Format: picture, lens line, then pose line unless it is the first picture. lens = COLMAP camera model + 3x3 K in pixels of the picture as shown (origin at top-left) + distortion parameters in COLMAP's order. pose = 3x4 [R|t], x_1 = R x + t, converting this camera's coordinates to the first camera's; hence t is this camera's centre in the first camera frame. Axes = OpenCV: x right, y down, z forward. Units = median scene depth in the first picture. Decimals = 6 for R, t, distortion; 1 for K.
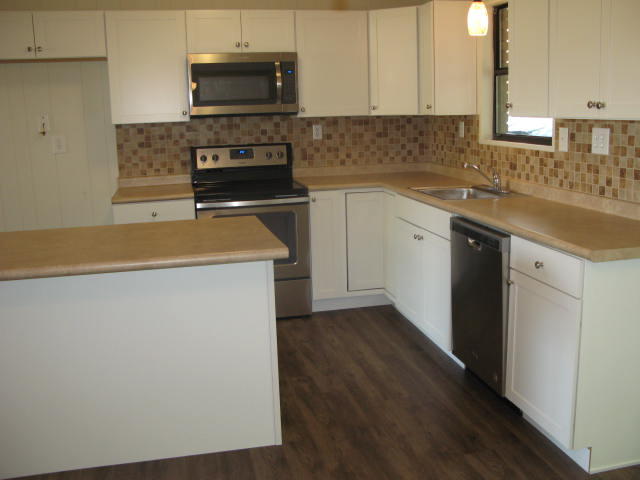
lens RADIAL K [[654.8, 0, 320.0], [0, 654.8, 240.0], [0, 0, 1]] dist [-0.211468, 0.273205]
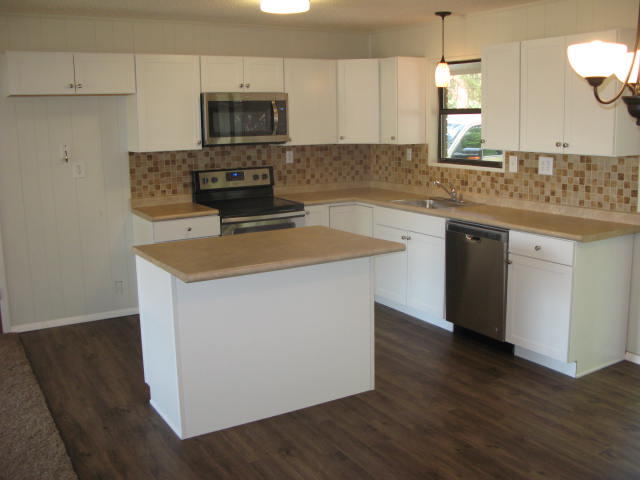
lens RADIAL K [[654.8, 0, 320.0], [0, 654.8, 240.0], [0, 0, 1]] dist [-0.211468, 0.273205]
pose [[0.951185, -0.045275, 0.305282, -0.357238], [0.051738, 0.998575, -0.013109, 0.007133], [-0.304254, 0.028264, 0.952172, -0.179961]]
